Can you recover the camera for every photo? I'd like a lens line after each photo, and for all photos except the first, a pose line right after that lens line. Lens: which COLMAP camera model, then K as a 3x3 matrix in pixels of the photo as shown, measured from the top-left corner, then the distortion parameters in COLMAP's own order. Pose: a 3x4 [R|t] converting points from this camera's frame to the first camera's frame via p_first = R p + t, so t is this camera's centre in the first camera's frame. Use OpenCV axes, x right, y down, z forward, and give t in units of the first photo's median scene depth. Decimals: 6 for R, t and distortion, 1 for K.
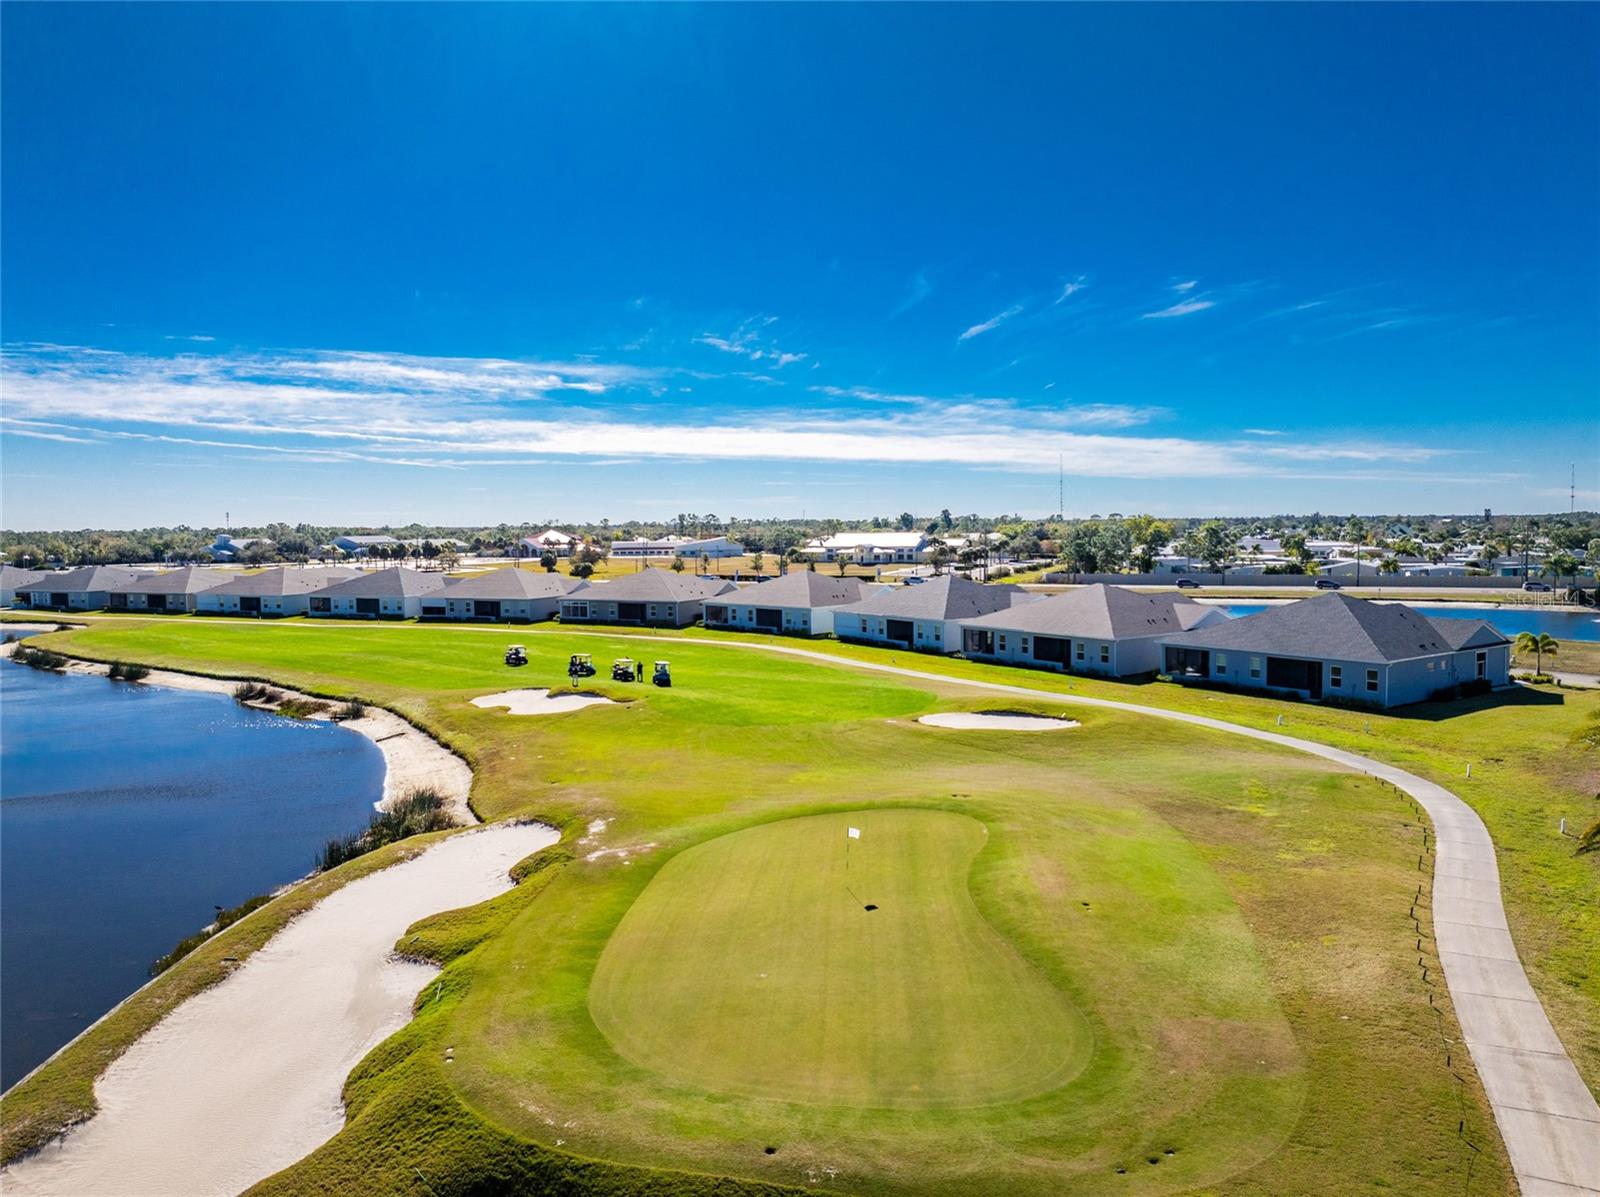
lens RADIAL K [[1140.1, 0, 800.0], [0, 1140.1, 598.5], [0, 0, 1]] dist [-0.034860, 0.025672]
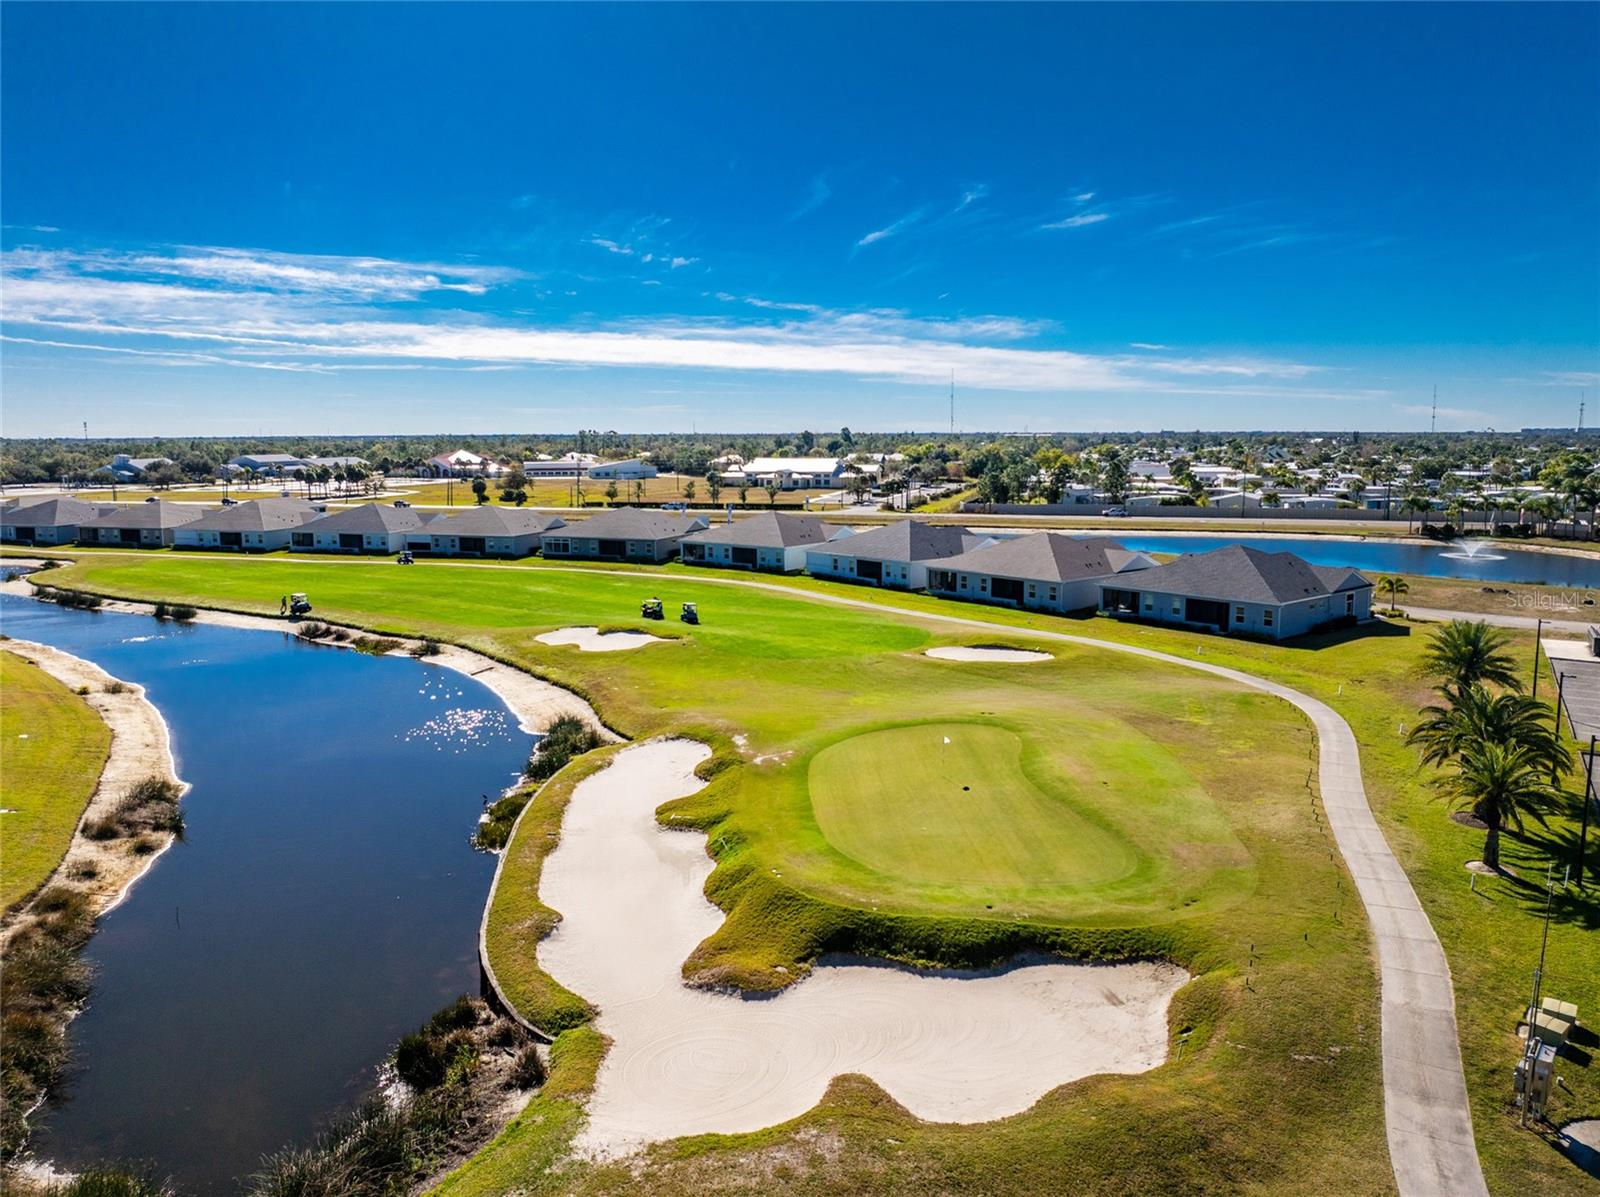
lens RADIAL K [[1147.7, 0, 802.3], [0, 1147.7, 678.5], [0, 0, 1]] dist [-0.001181, -0.004880]
pose [[0.994391, -0.013234, 0.104940, -0.082709], [-0.002245, 0.989278, 0.146027, -0.025715], [-0.105747, -0.145443, 0.983699, -0.122434]]
